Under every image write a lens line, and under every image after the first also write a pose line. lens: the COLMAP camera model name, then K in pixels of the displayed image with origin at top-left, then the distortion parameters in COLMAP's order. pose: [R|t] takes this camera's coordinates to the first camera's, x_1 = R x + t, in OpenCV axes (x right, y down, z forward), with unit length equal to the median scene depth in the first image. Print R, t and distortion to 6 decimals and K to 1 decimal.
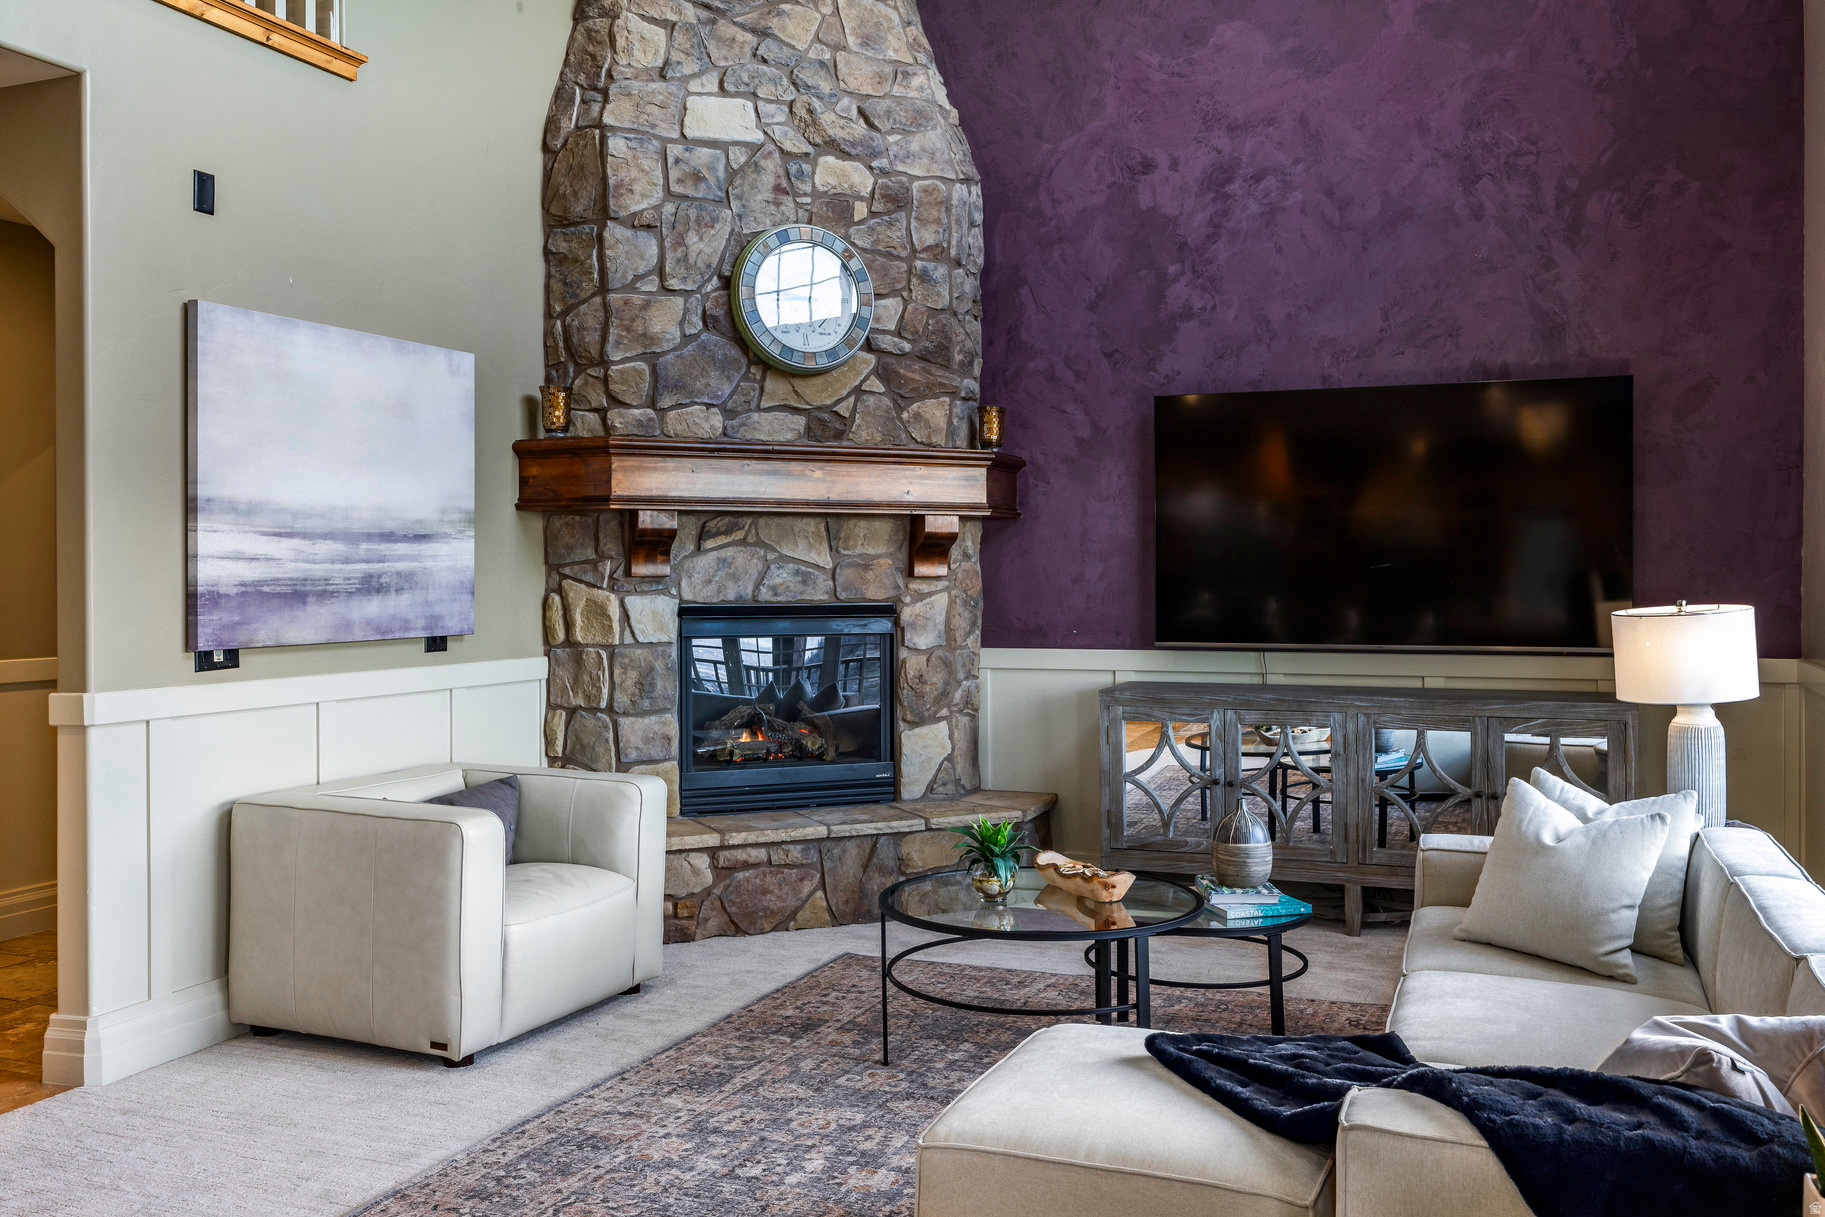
lens RADIAL K [[1655.0, 0, 793.4], [0, 1655.0, 566.2], [0, 0, 1]] dist [0.011321, 0.003597]
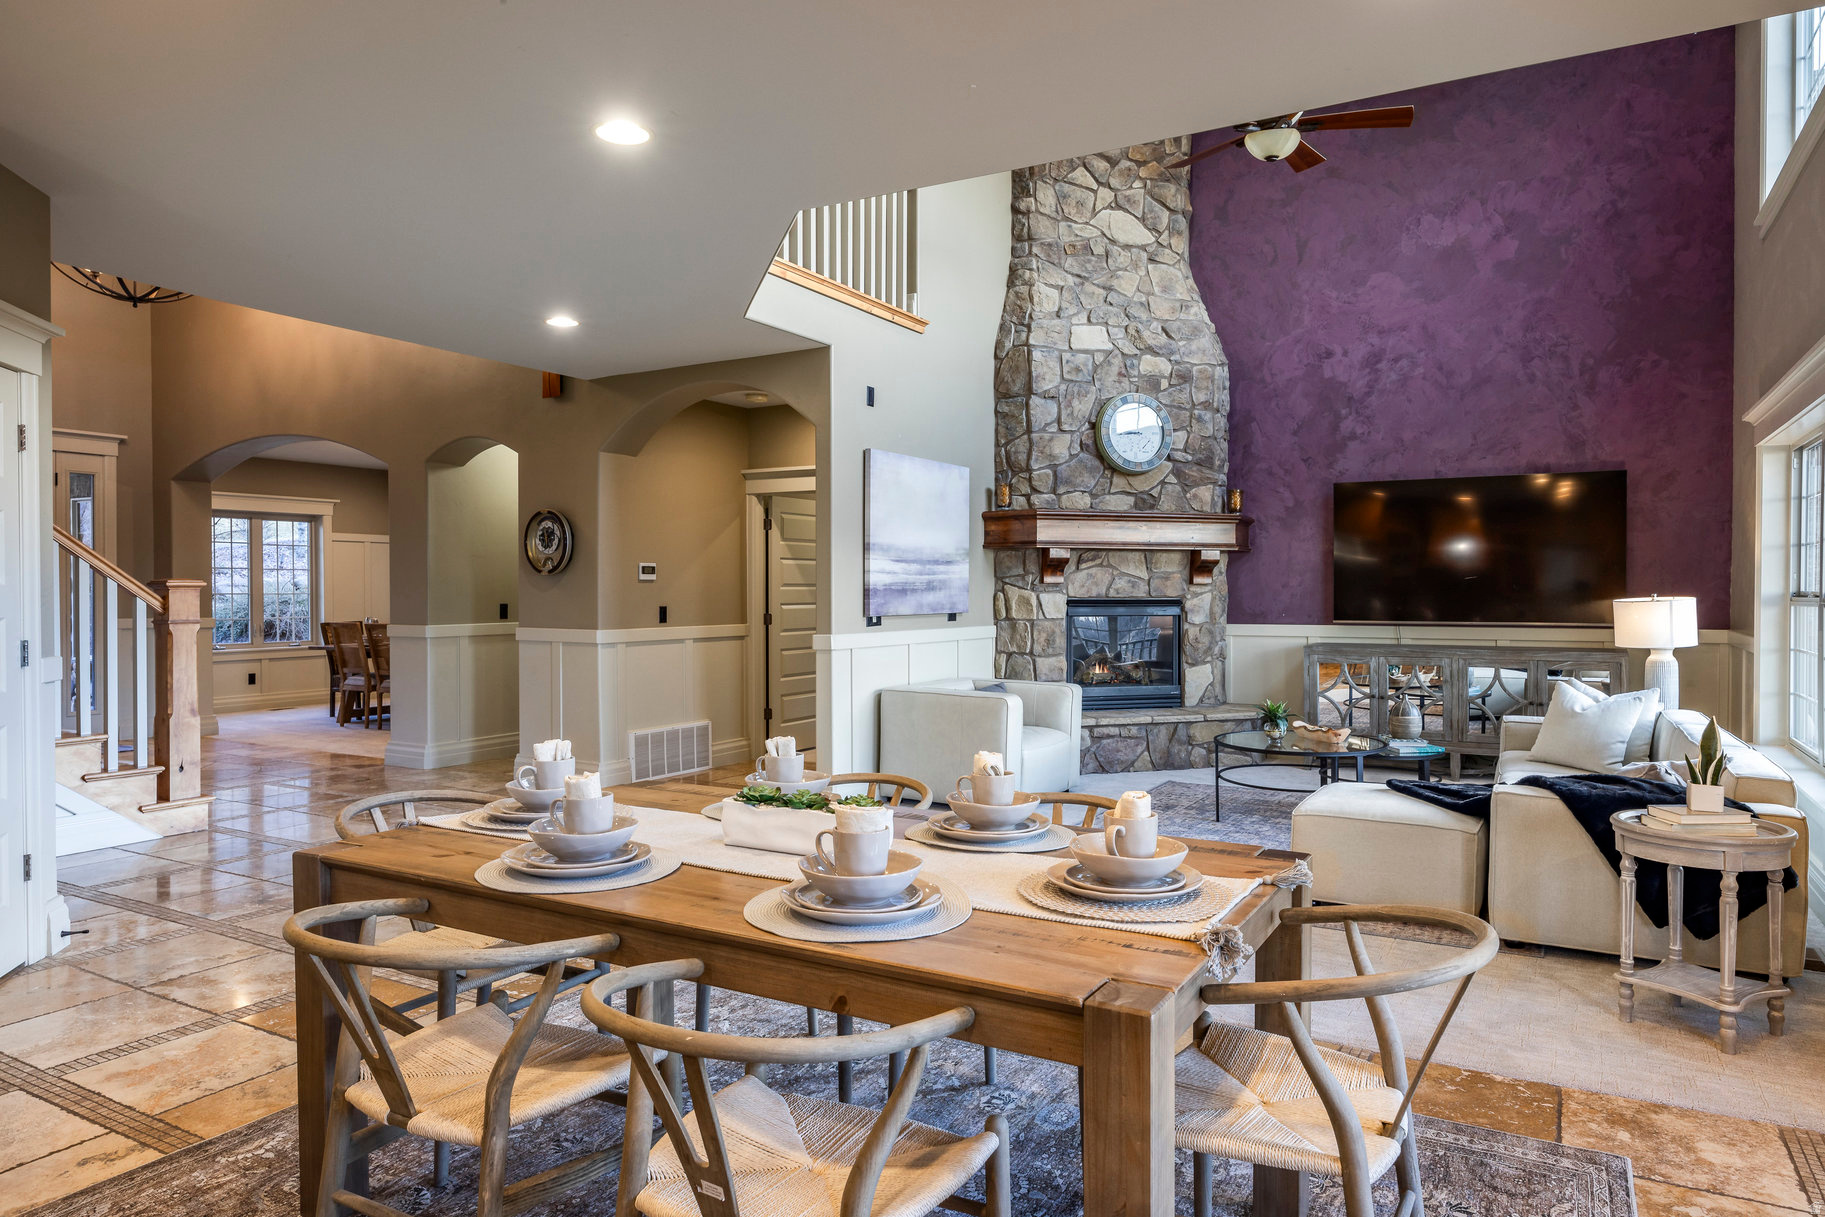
lens RADIAL K [[1128.2, 0, 815.9], [0, 1128.2, 594.6], [0, 0, 1]] dist [0.003056, 0.001536]
pose [[0.987971, 0.002382, -0.154623, -0.153501], [-0.001154, 0.999967, 0.008036, 0.009023], [0.154637, -0.007761, 0.987941, -0.308554]]
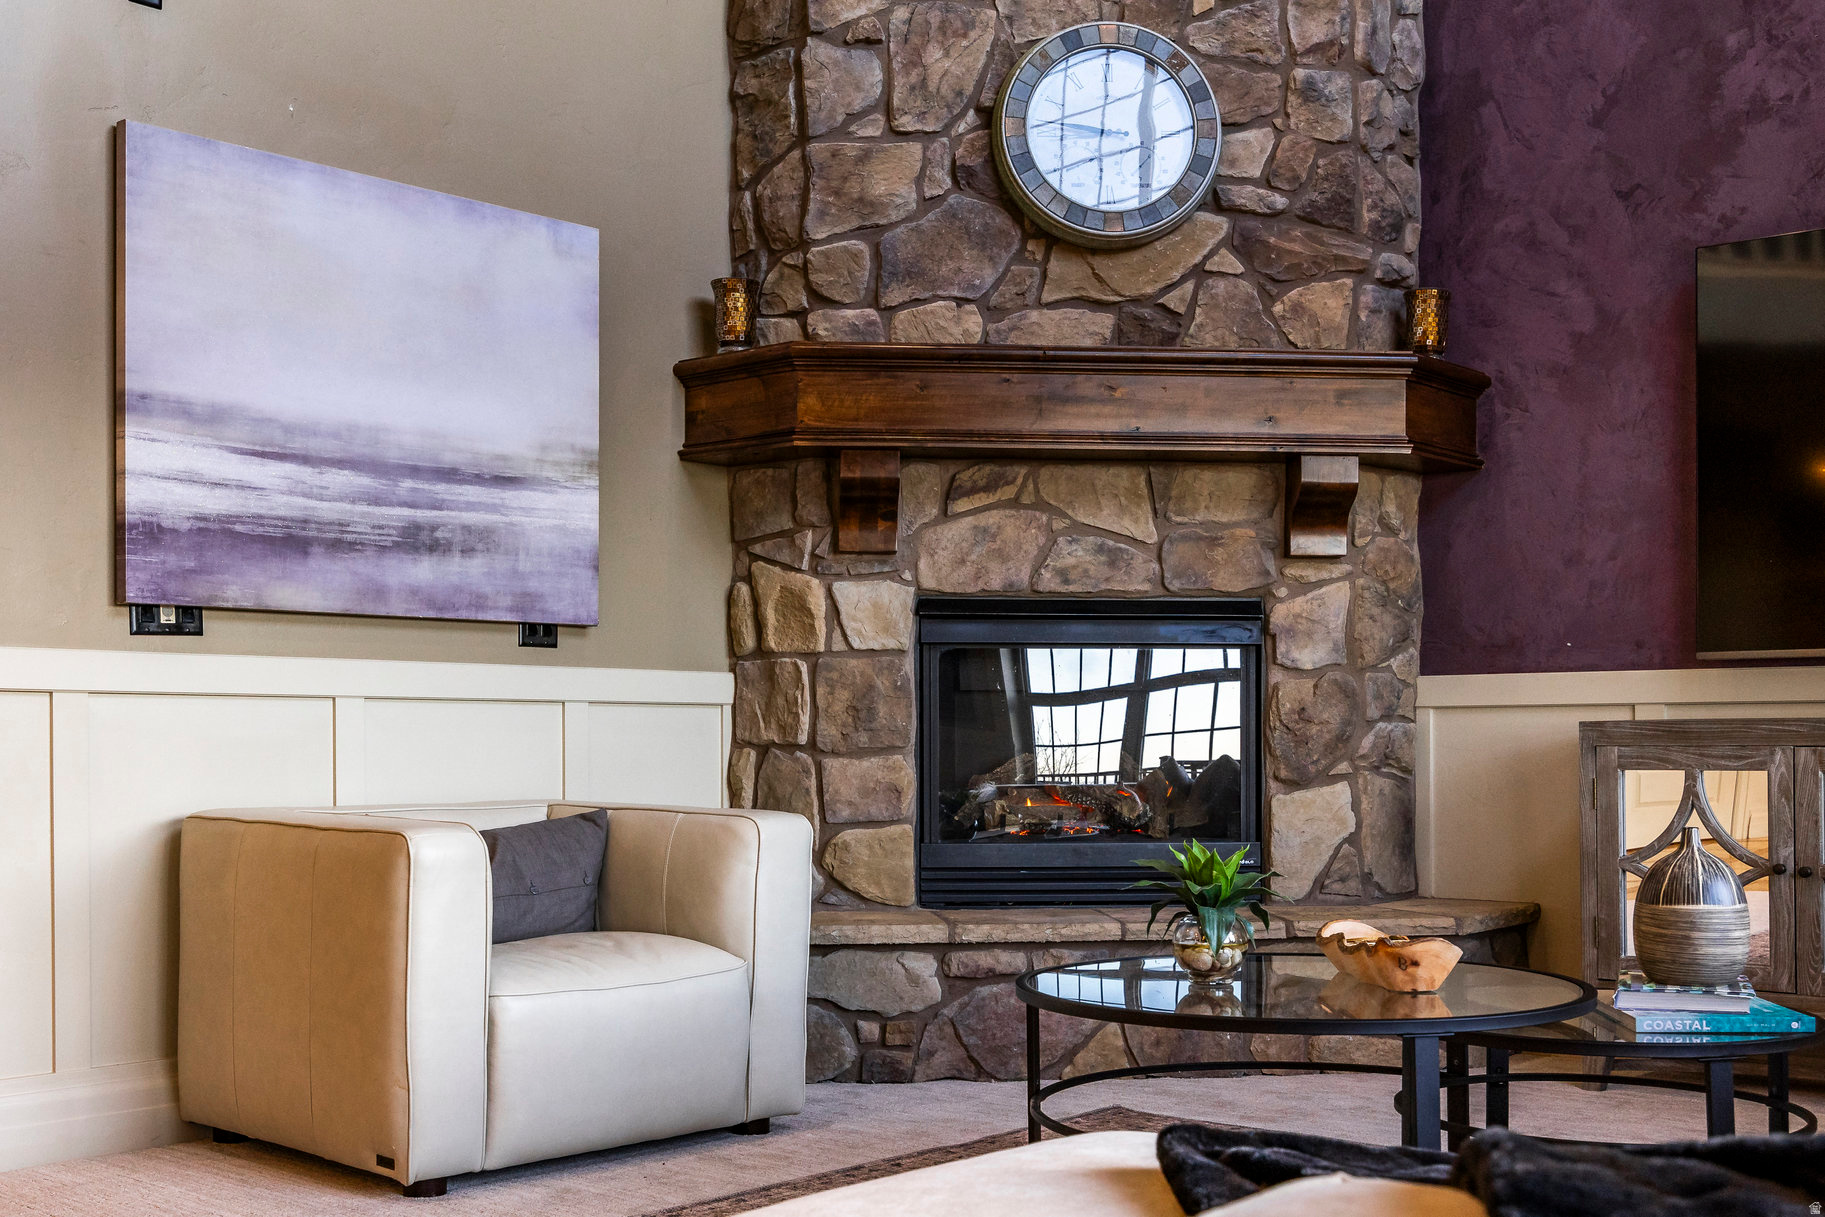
lens RADIAL K [[2062.9, 0, 725.8], [0, 2062.9, 727.0], [0, 0, 1]] dist [-0.008328, 0.005157]
pose [[0.942175, 0.002892, -0.335108, 0.142670], [-0.002883, 0.999996, 0.000524, 0.077642], [0.335108, 0.000472, 0.942180, 0.175578]]
